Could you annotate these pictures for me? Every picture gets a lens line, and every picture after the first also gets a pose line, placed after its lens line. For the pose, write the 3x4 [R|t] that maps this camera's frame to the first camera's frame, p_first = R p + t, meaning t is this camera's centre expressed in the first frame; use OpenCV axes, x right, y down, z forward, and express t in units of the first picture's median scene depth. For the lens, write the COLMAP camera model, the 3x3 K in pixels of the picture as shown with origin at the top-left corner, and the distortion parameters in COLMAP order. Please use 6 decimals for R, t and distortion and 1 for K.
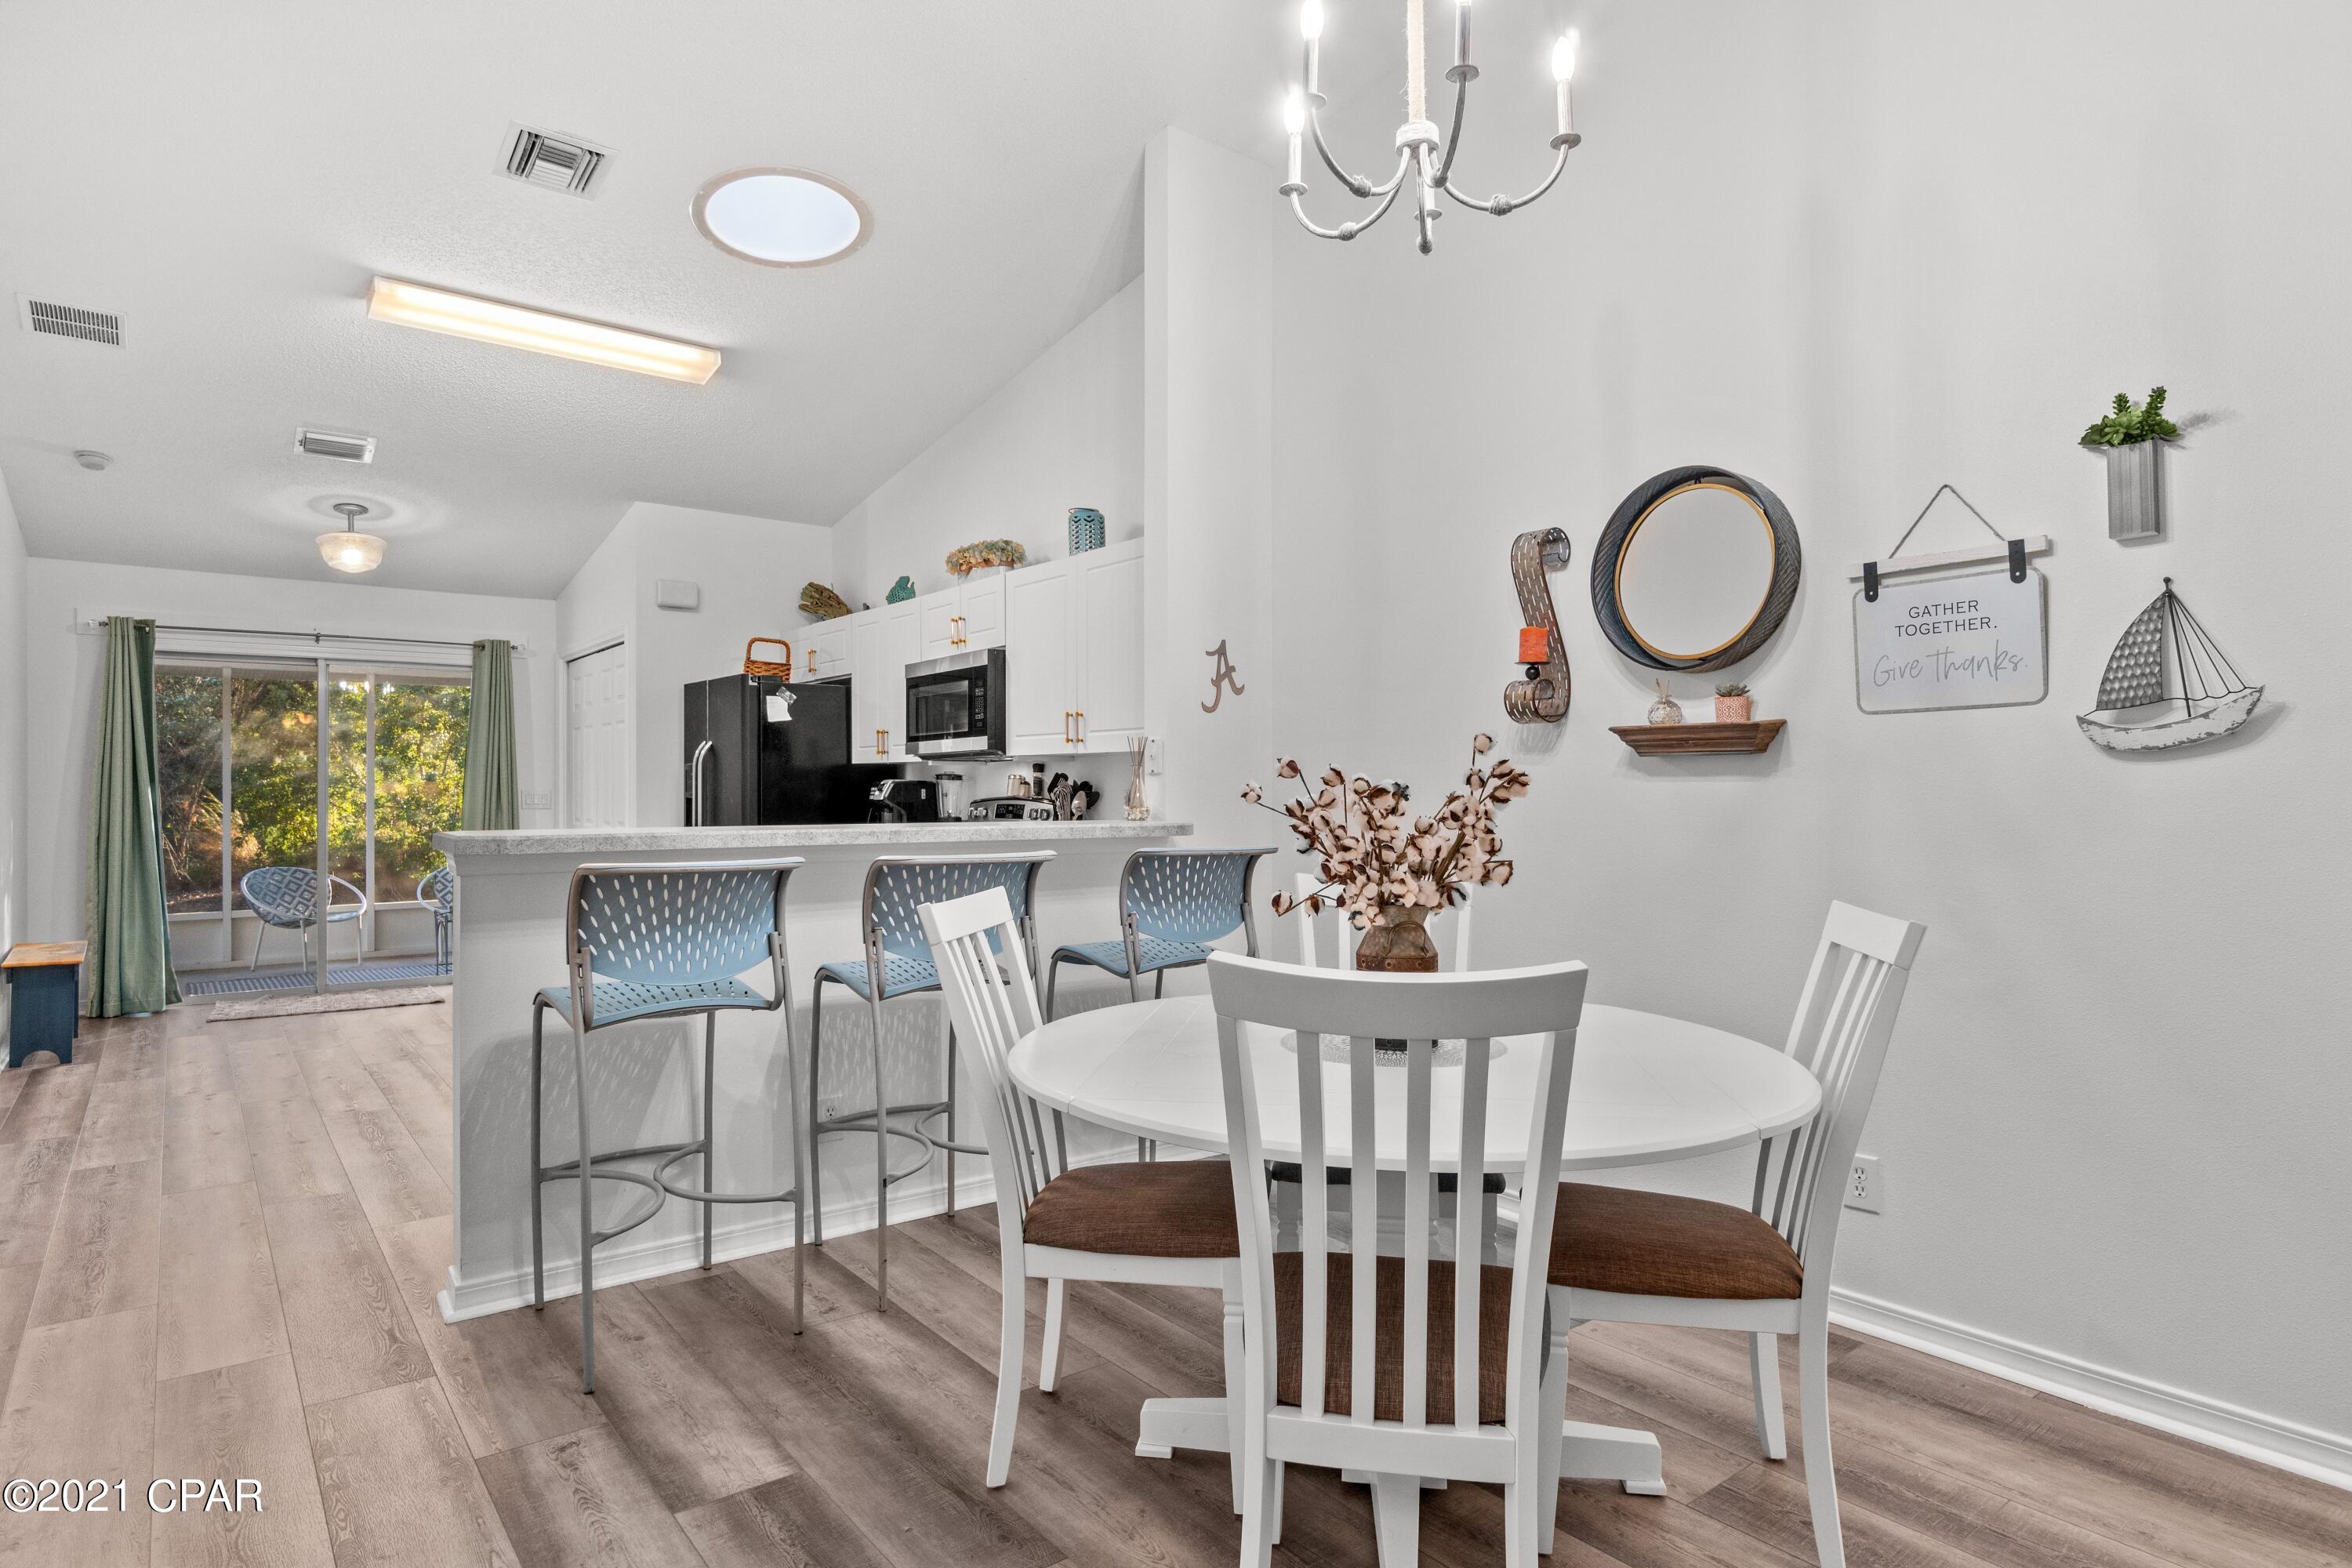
lens RADIAL K [[1269.2, 0, 1173.3], [0, 1269.2, 793.9], [0, 0, 1]] dist [-0.003789, 0.002796]
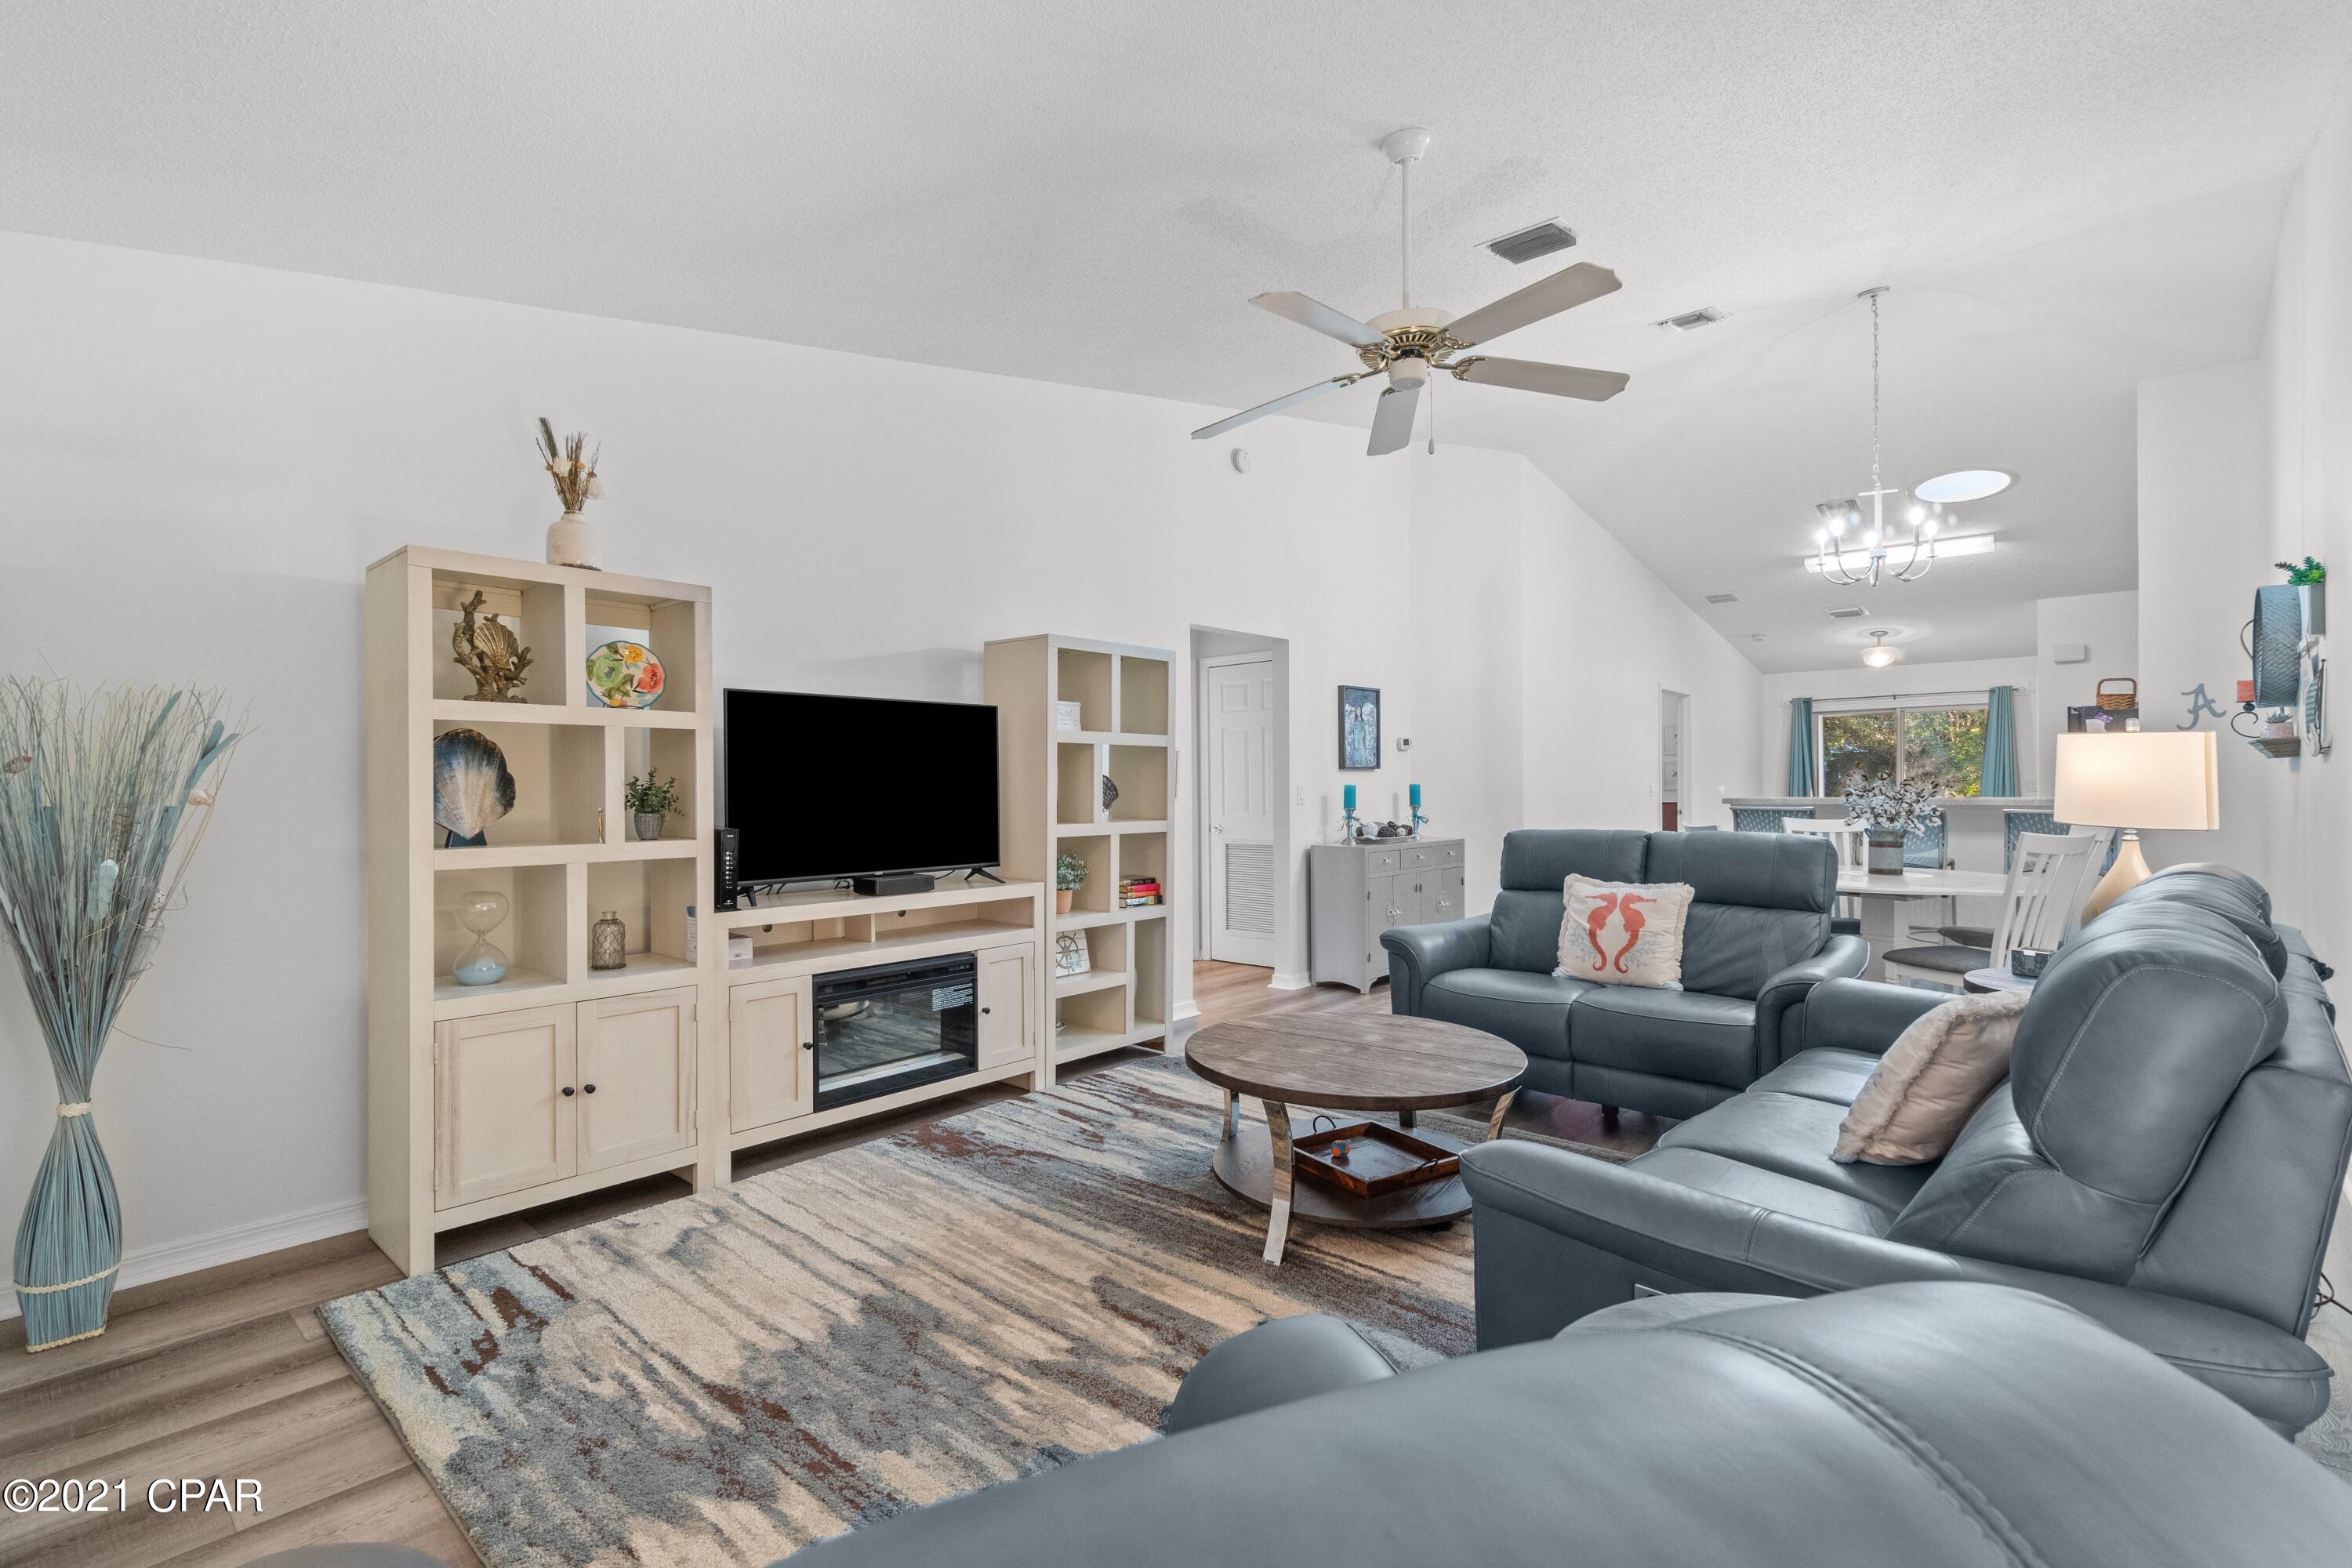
lens RADIAL K [[1067.7, 0, 1190.4], [0, 1067.7, 781.2], [0, 0, 1]] dist [0.003004, -0.000840]
pose [[0.185867, -0.006107, -0.982556, 0.815551], [0.004600, 0.999975, -0.005345, 0.000286], [0.982564, -0.003527, 0.185891, -0.346739]]
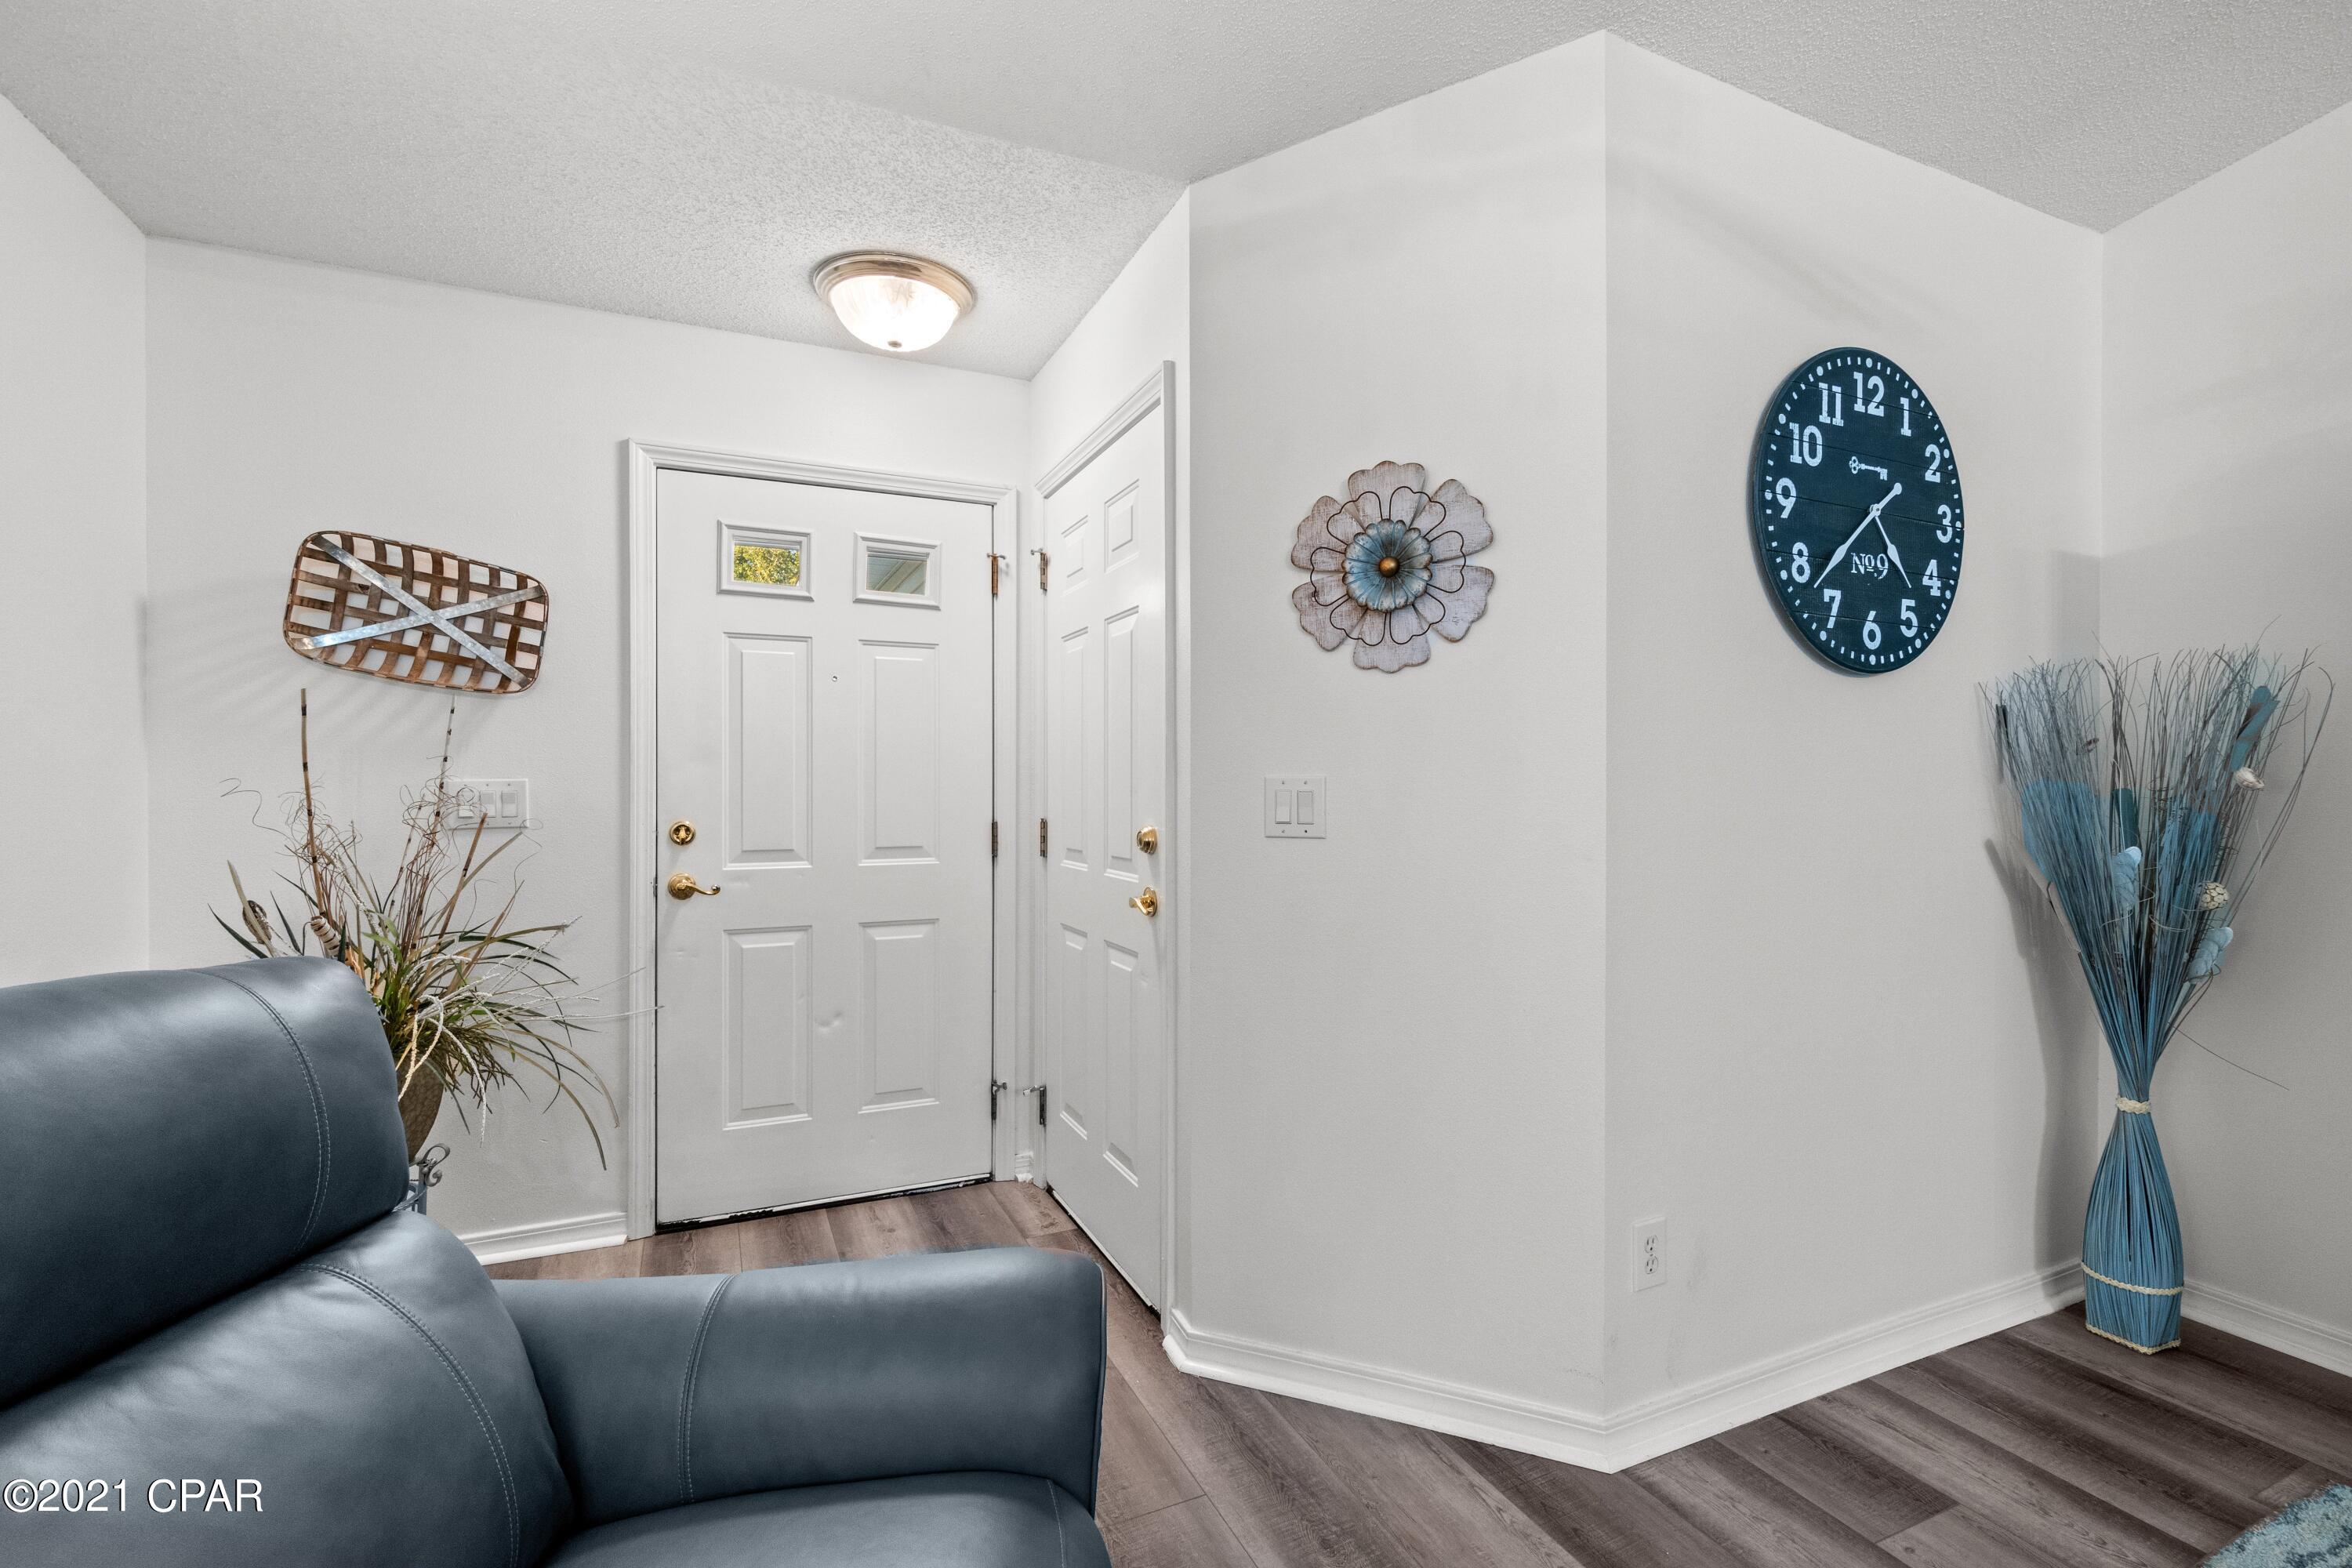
lens RADIAL K [[1014.2, 0, 1163.8], [0, 1014.2, 779.1], [0, 0, 1]] dist [-0.002556, 0.000564]
pose [[-0.973146, 0.001677, 0.230183, 0.606365], [0.001672, 0.999999, -0.000216, 0.000802], [-0.230183, 0.000175, -0.973147, -0.250714]]
